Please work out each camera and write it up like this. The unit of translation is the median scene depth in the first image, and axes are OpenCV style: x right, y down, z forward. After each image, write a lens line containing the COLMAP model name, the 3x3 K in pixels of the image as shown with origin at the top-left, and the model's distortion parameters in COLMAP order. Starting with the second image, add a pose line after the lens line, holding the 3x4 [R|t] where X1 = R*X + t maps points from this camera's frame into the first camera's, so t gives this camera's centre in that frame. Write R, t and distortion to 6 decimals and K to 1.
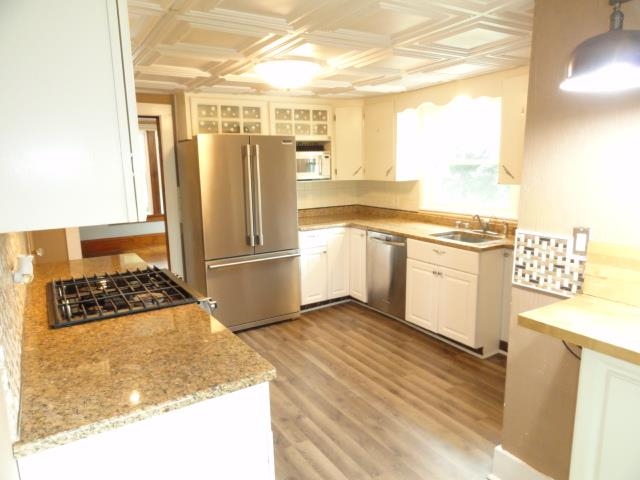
lens RADIAL K [[444.5, 0, 320.9], [0, 444.5, 240.1], [0, 0, 1]] dist [-0.001118, -0.000964]
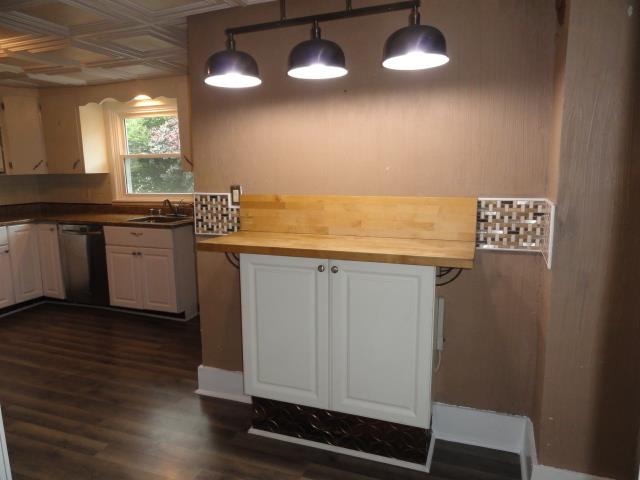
lens RADIAL K [[444.5, 0, 321.3], [0, 444.5, 241.8], [0, 0, 1]] dist [-0.001118, -0.000964]
pose [[0.789494, -0.091726, 0.606866, -0.037948], [0.103479, 0.994508, 0.015697, 0.068739], [-0.604973, 0.050405, 0.794649, -0.134571]]
